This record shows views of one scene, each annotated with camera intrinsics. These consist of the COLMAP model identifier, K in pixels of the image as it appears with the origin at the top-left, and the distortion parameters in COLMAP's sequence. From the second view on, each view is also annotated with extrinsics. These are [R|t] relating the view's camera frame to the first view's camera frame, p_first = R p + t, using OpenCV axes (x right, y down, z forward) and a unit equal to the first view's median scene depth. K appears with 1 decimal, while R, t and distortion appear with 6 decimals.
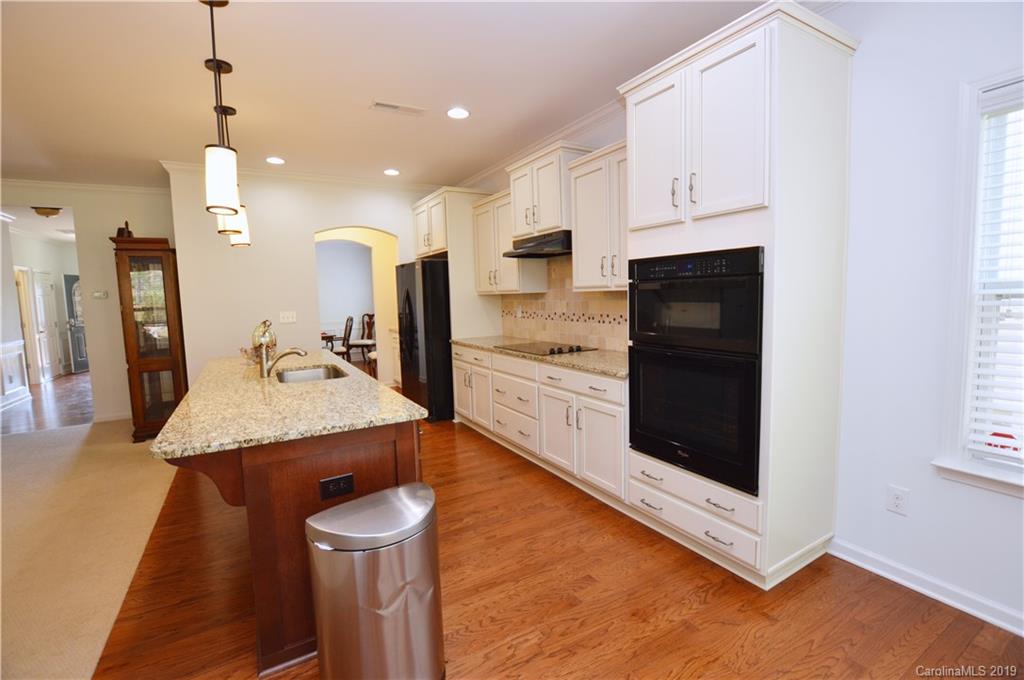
lens RADIAL K [[460.8, 0, 515.6], [0, 460.8, 342.3], [0, 0, 1]] dist [-0.001664, -0.000097]
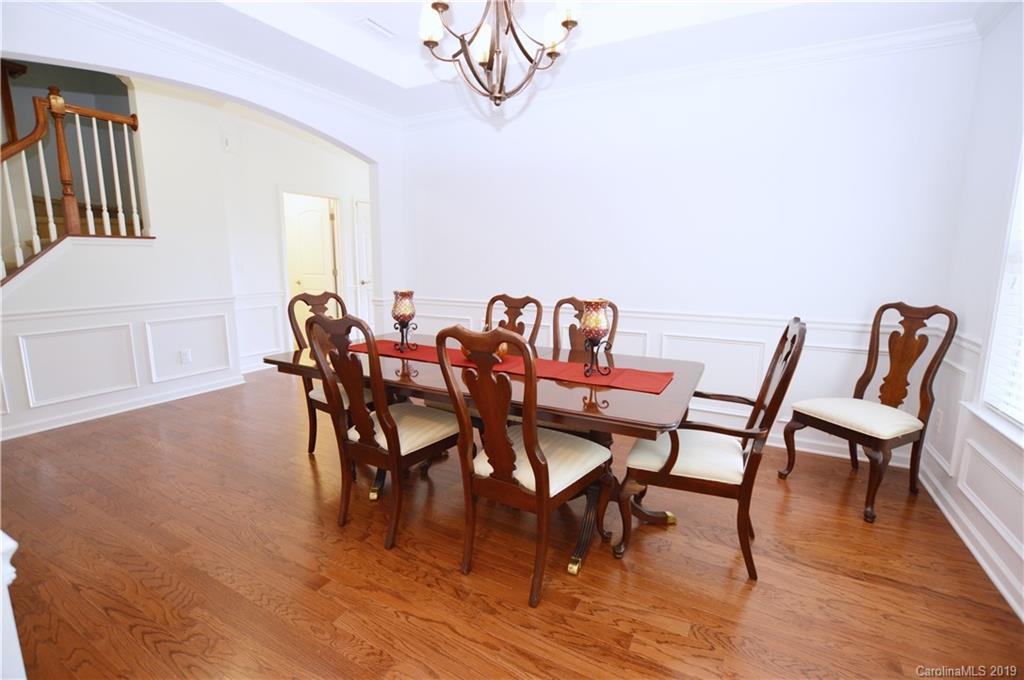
lens RADIAL K [[460.8, 0, 511.1], [0, 460.8, 337.7], [0, 0, 1]] dist [-0.001664, -0.000097]
pose [[0.527631, 0.169807, -0.832329, -0.247923], [-0.103163, 0.985374, 0.135632, -0.064405], [0.843186, 0.014302, 0.537432, 0.766022]]
